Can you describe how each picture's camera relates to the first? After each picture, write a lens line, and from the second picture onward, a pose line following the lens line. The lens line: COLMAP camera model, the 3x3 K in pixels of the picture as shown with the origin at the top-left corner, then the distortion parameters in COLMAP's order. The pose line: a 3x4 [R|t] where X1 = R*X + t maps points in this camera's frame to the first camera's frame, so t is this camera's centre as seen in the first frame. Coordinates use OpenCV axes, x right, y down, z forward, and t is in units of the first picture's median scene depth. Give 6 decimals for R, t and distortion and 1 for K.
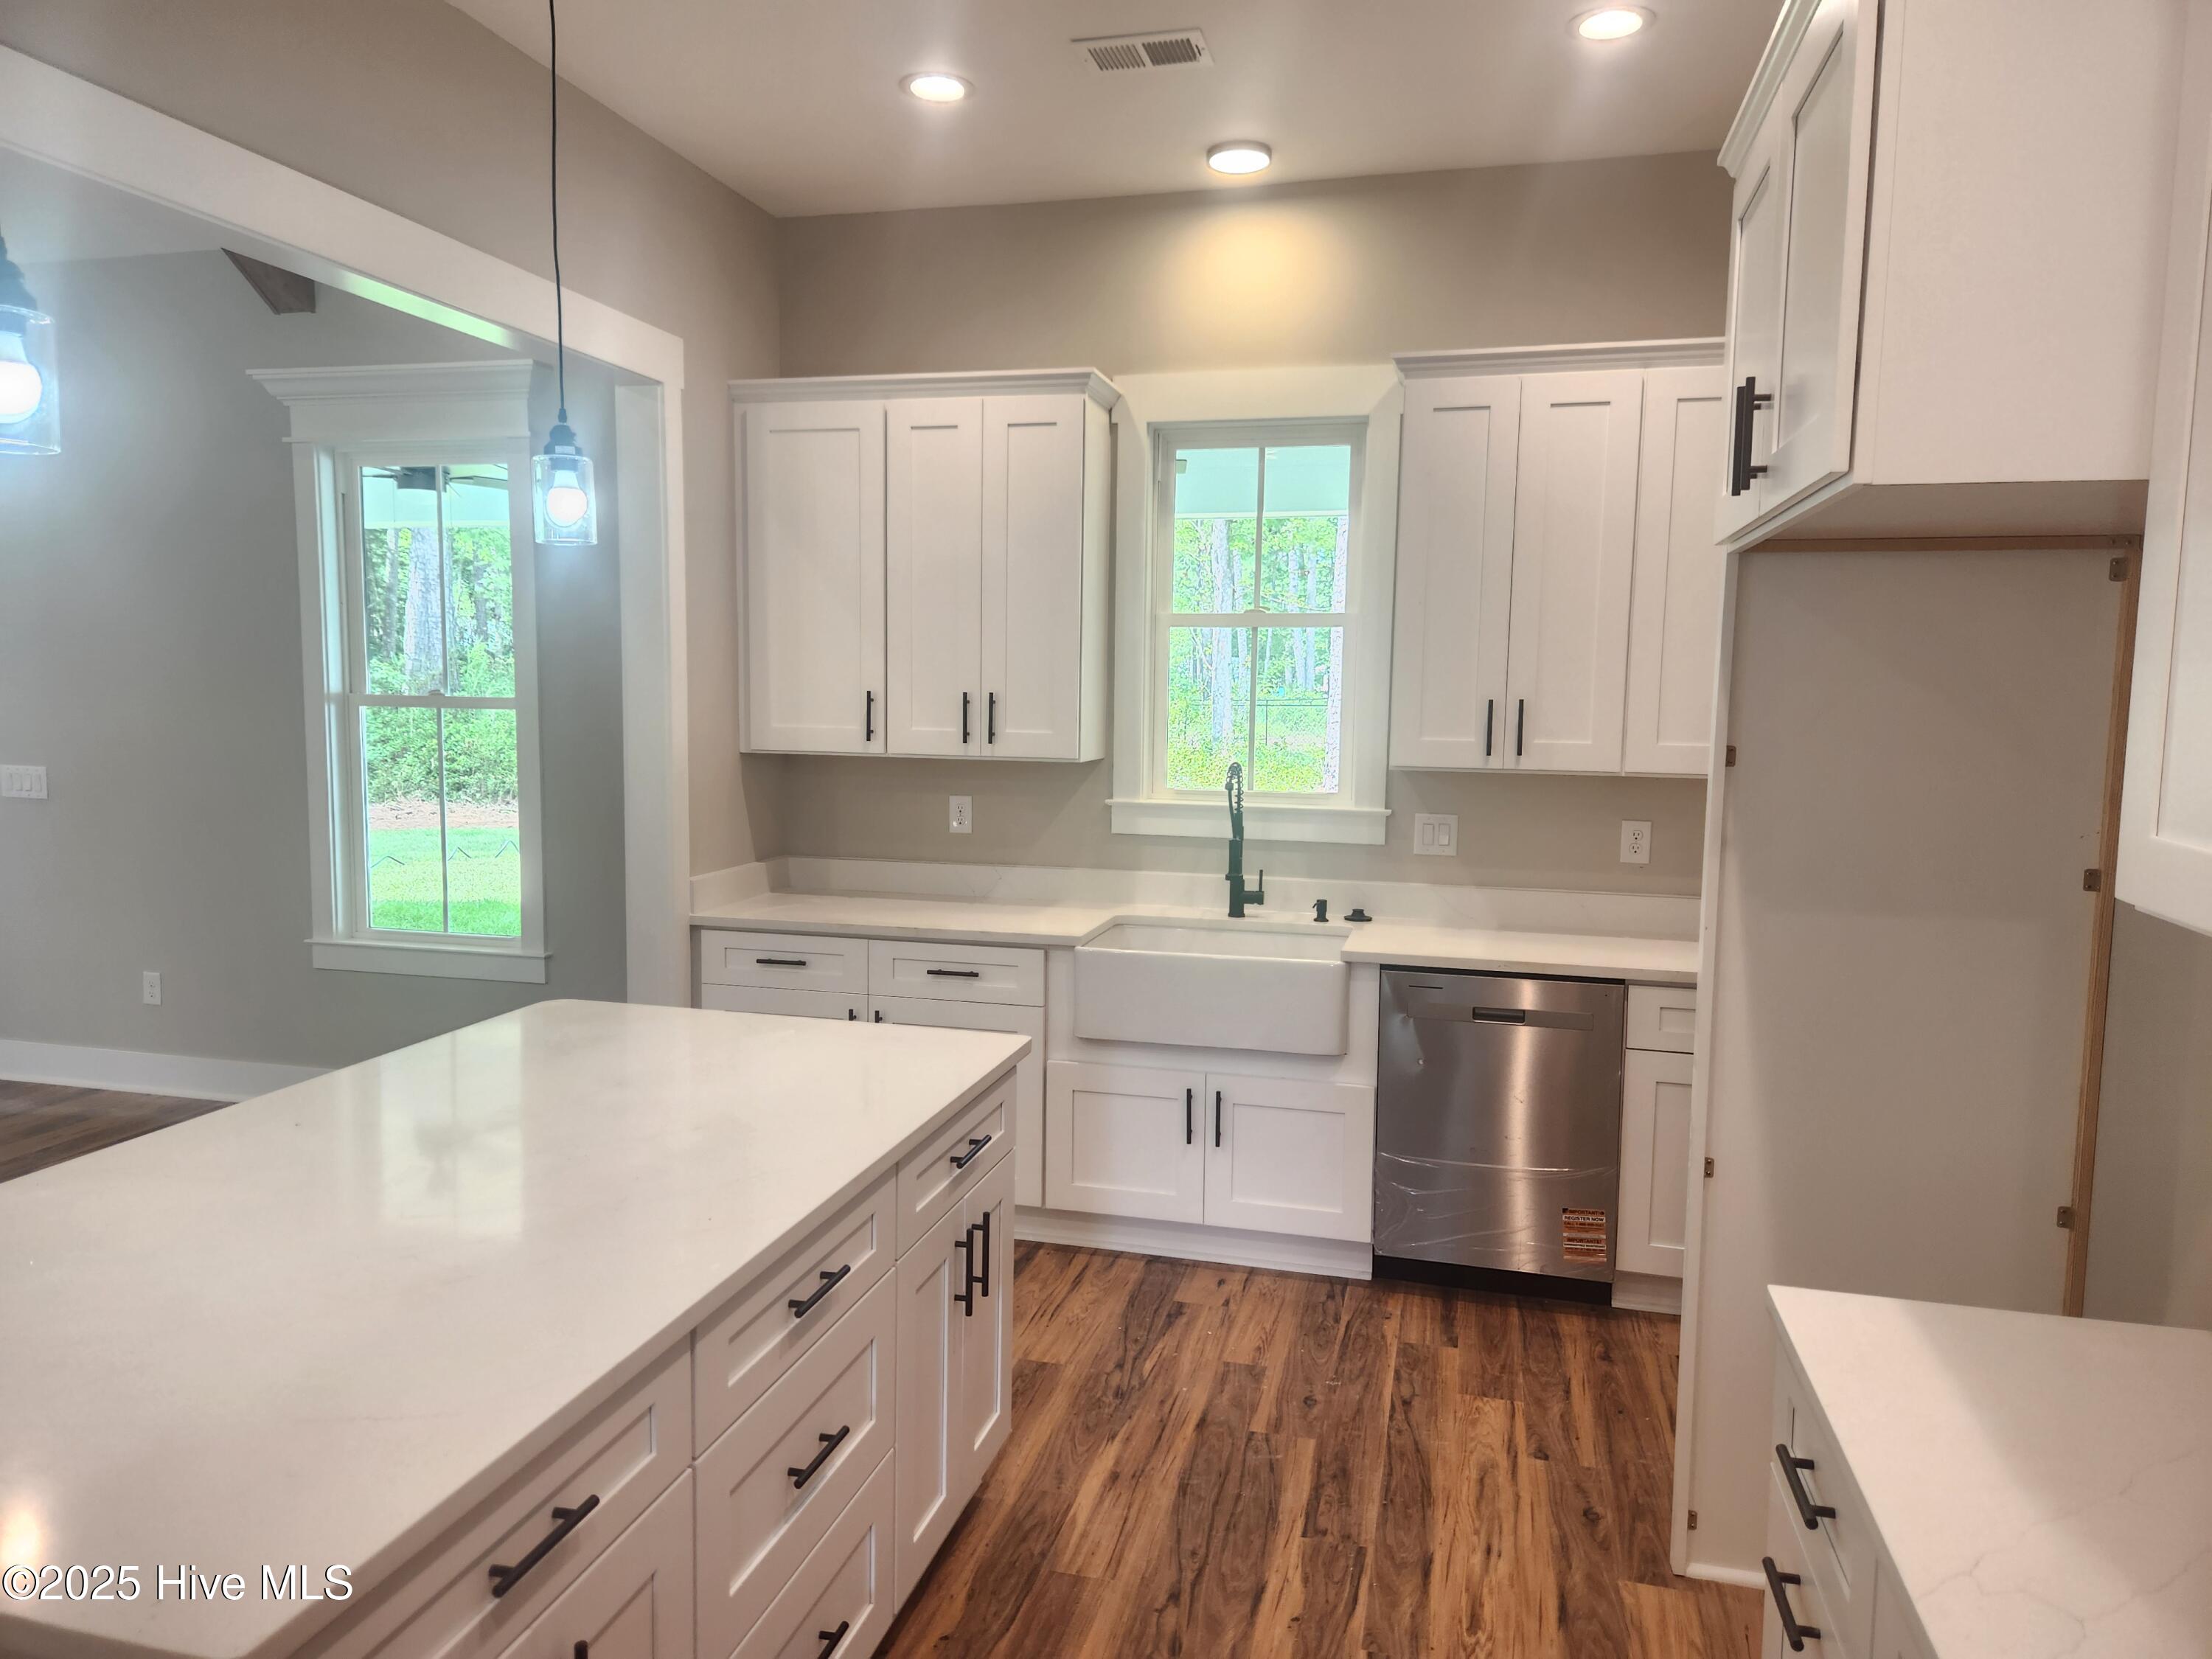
lens RADIAL K [[1493.7, 0, 1098.0], [0, 1493.7, 822.4], [0, 0, 1]] dist [0.075042, -0.065286]
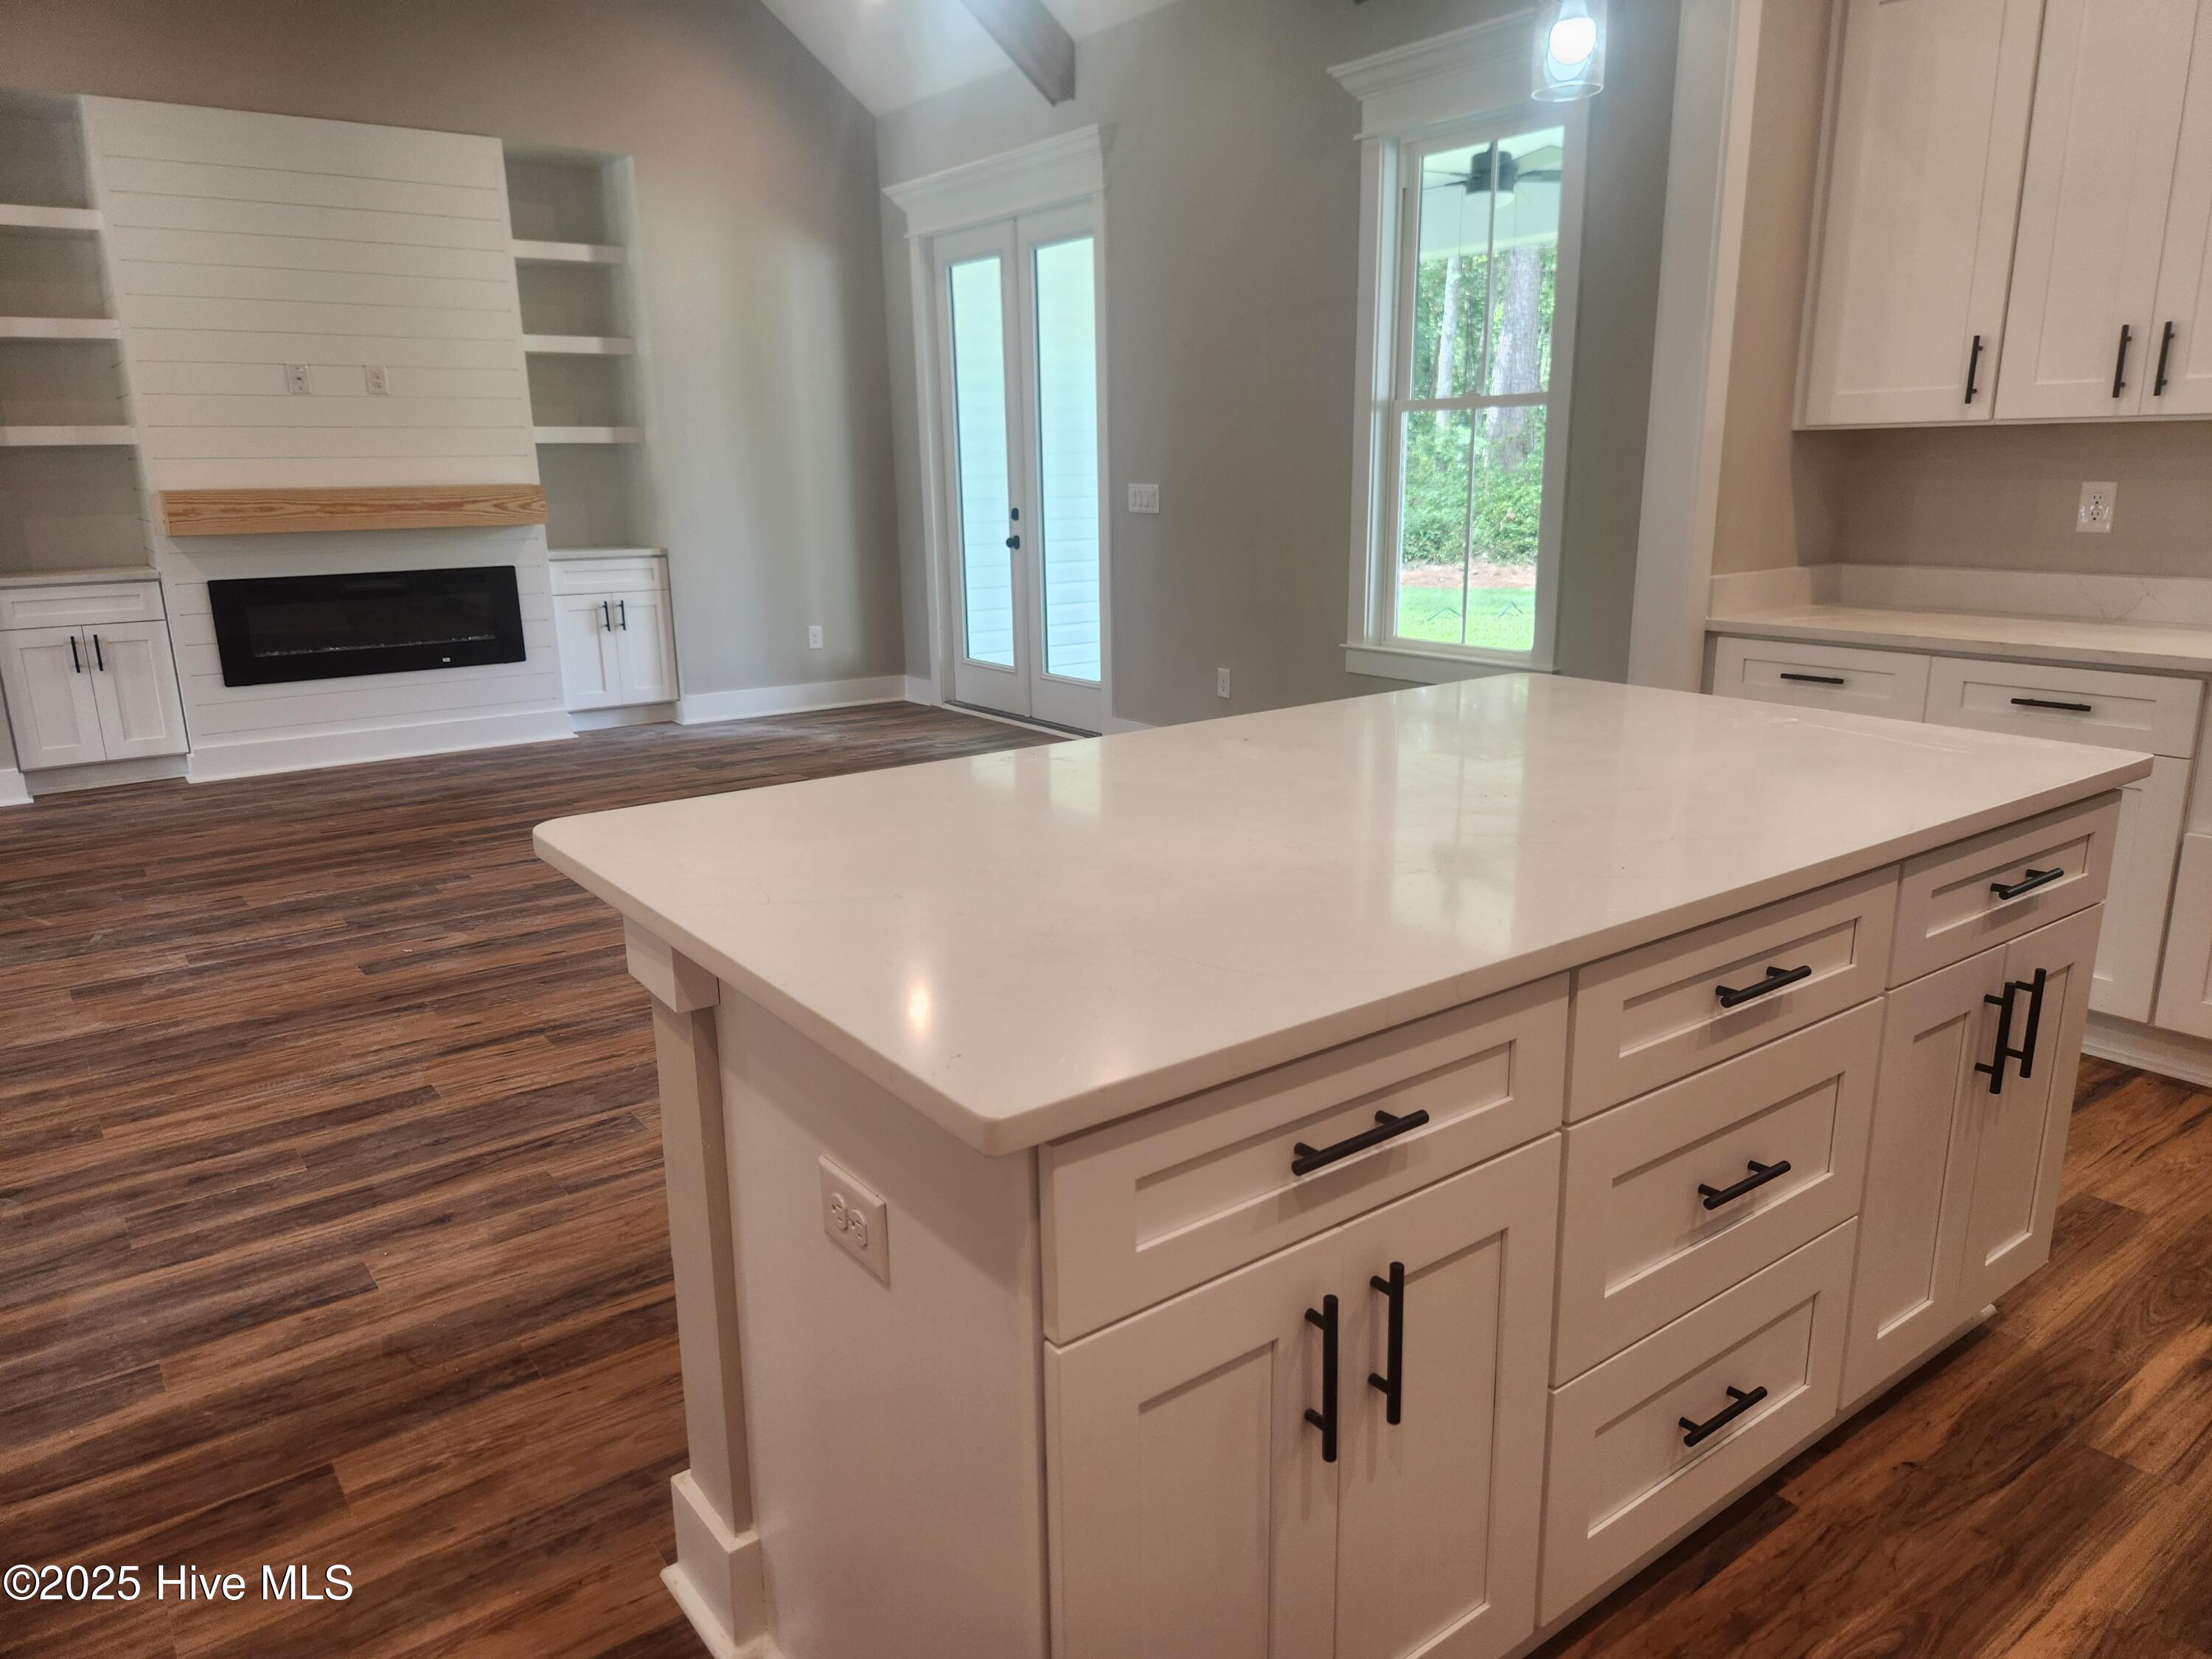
lens RADIAL K [[1493.7, 0, 1104.8], [0, 1493.7, 838.0], [0, 0, 1]] dist [0.075042, -0.065286]
pose [[0.780465, 0.129390, -0.611663, 0.010147], [-0.034981, 0.985855, 0.163912, 0.056403], [0.624220, -0.106531, 0.773952, 0.087722]]
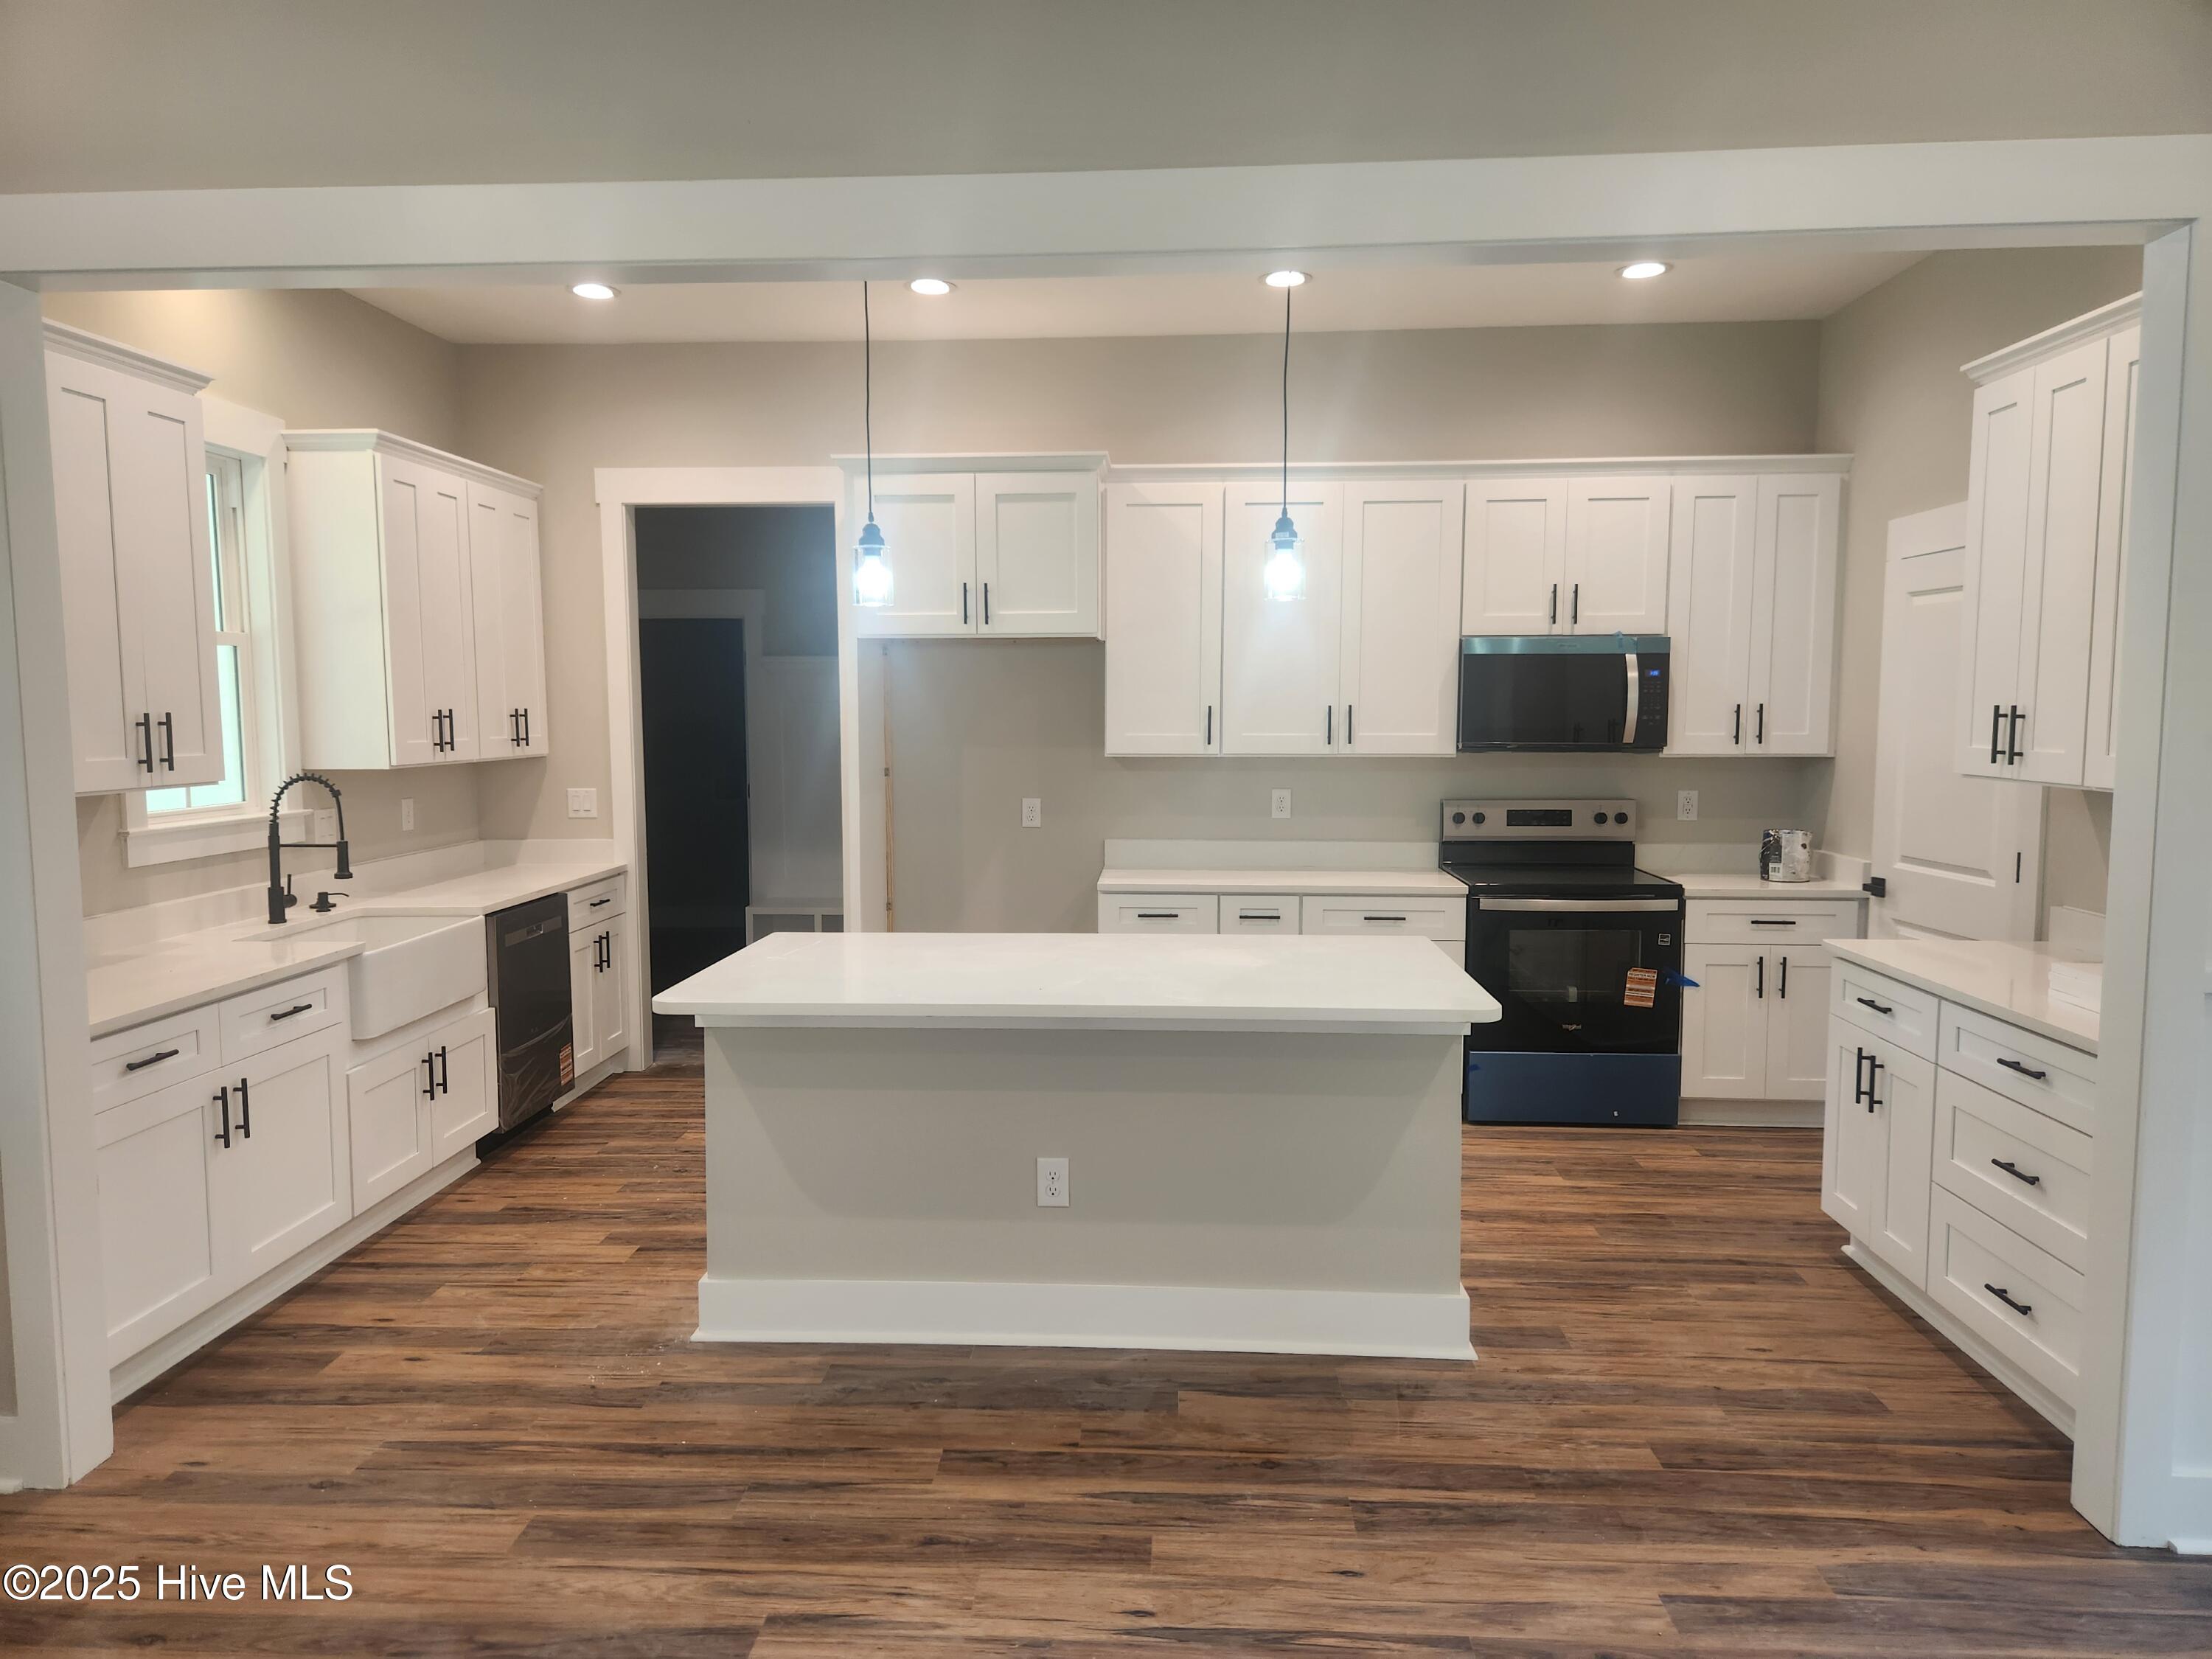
lens RADIAL K [[1493.7, 0, 1083.2], [0, 1493.7, 826.3], [0, 0, 1]] dist [0.075042, -0.065286]
pose [[-0.191761, -0.093095, 0.977016, -1.078601], [0.096191, 0.988915, 0.113108, -0.071587], [-0.976716, 0.115670, -0.180680, 0.653649]]
